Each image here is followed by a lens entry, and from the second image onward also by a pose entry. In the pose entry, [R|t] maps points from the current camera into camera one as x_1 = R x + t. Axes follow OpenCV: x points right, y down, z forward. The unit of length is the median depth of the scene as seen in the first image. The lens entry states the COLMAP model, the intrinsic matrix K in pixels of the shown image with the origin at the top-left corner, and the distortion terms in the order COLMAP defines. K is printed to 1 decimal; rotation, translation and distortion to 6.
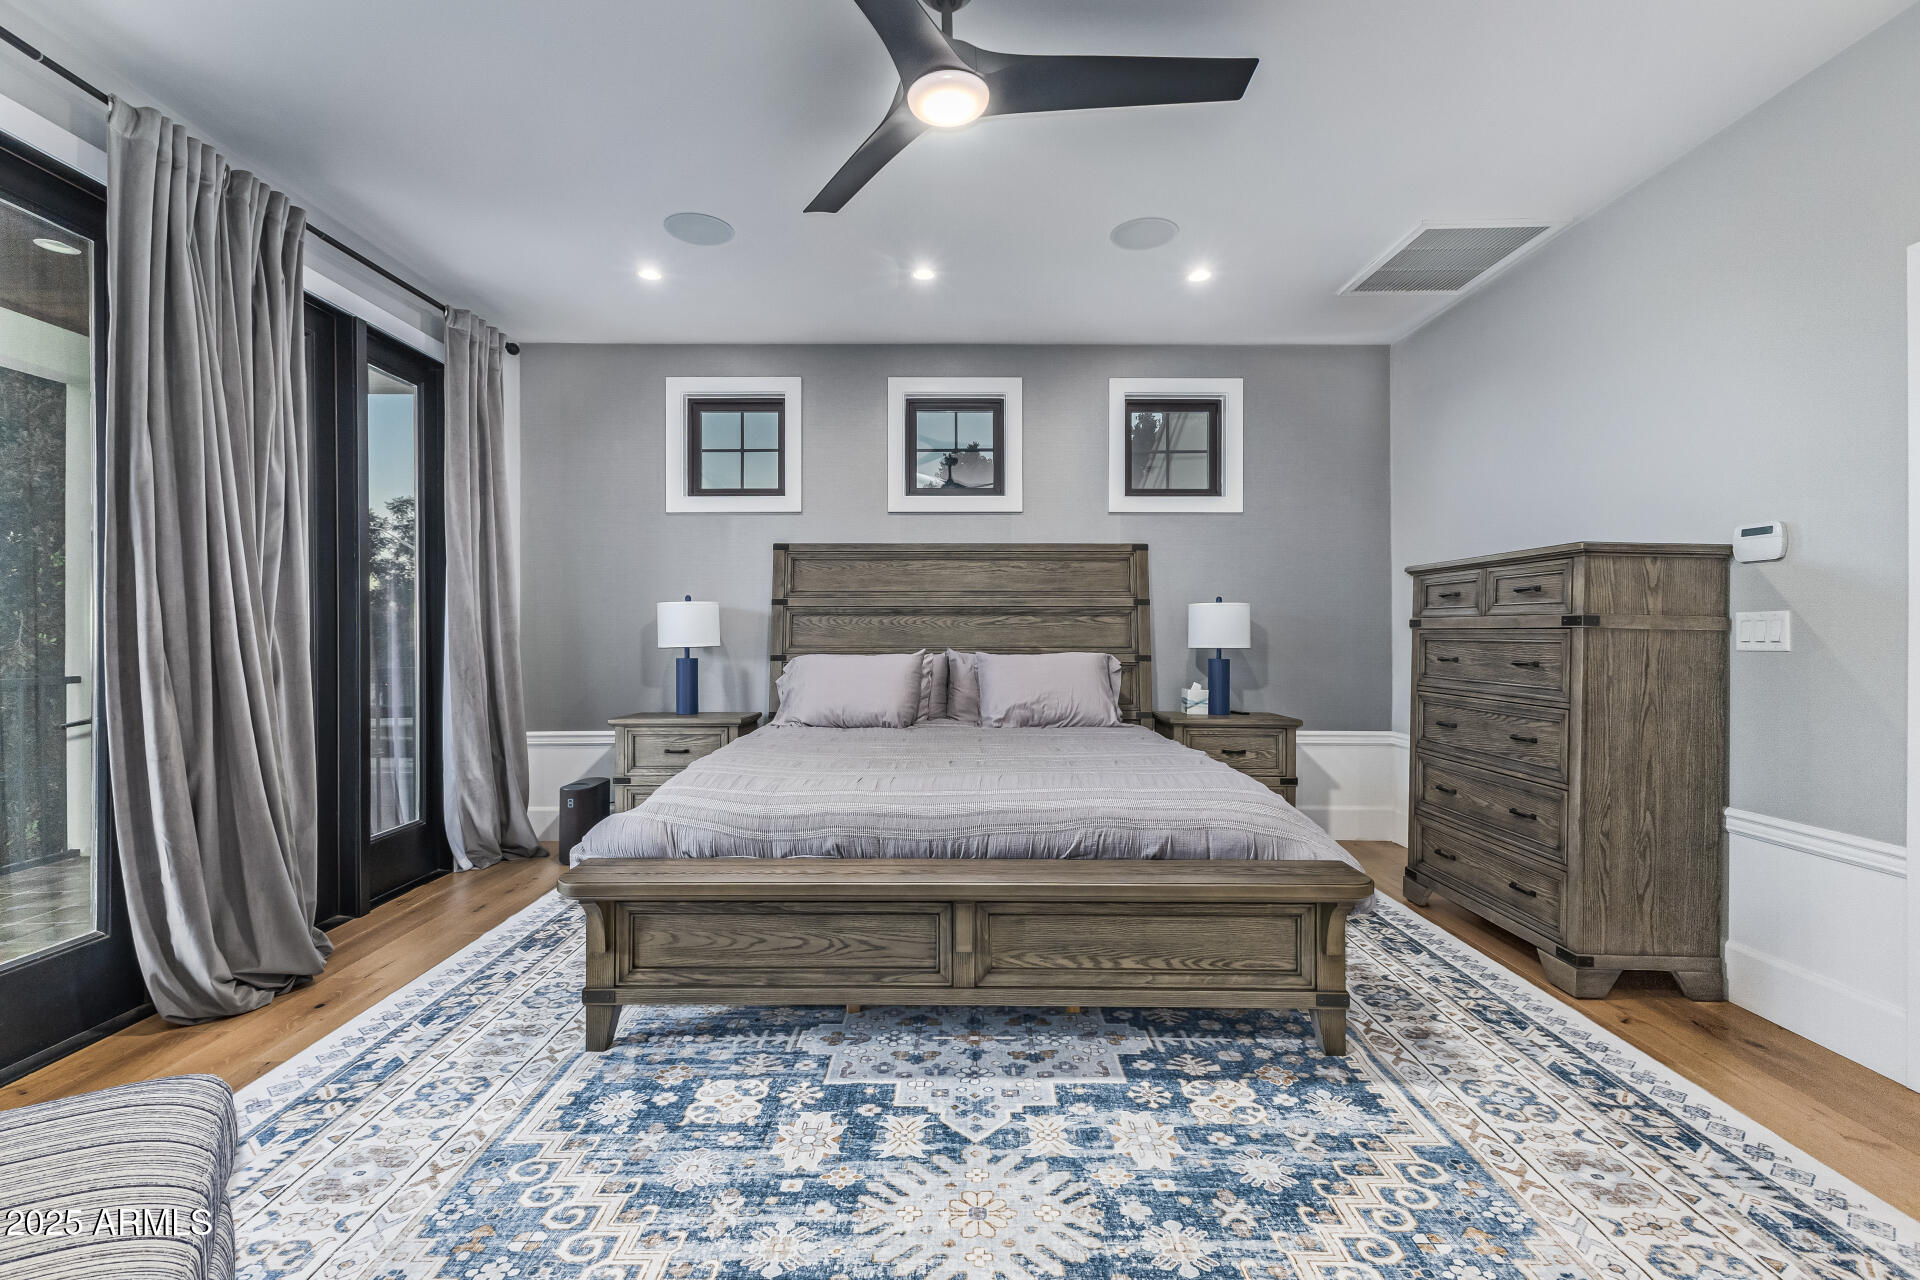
lens RADIAL K [[819.5, 0, 964.5], [0, 819.5, 634.9], [0, 0, 1]] dist [0.011591, -0.000128]
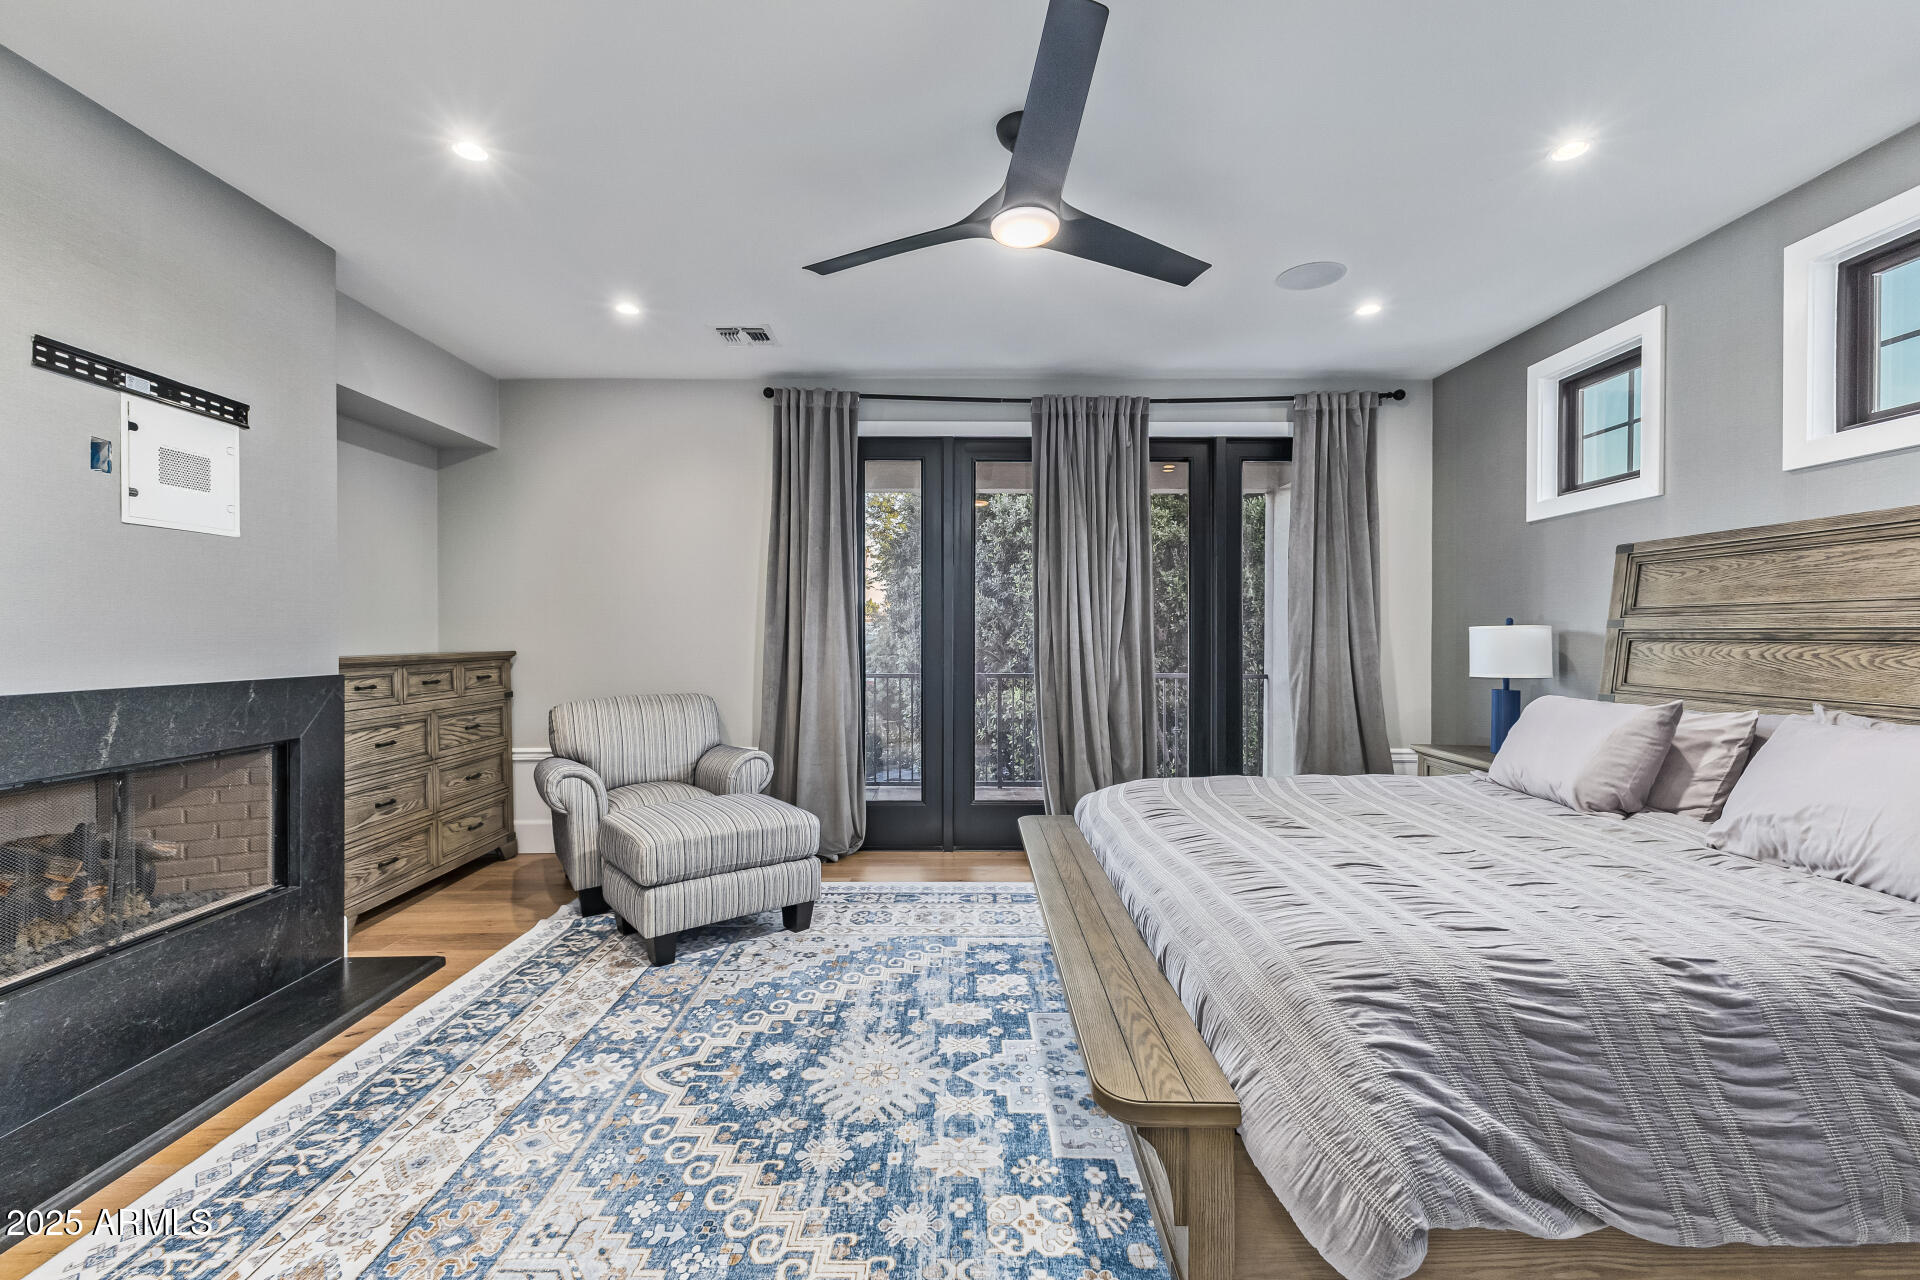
lens RADIAL K [[819.5, 0, 964.5], [0, 819.5, 634.9], [0, 0, 1]] dist [0.011591, -0.000128]
pose [[0.012980, 0.001710, -0.999914, 1.165690], [-0.003795, 0.999991, 0.001661, -0.064873], [0.999909, 0.003773, 0.012986, 0.891980]]
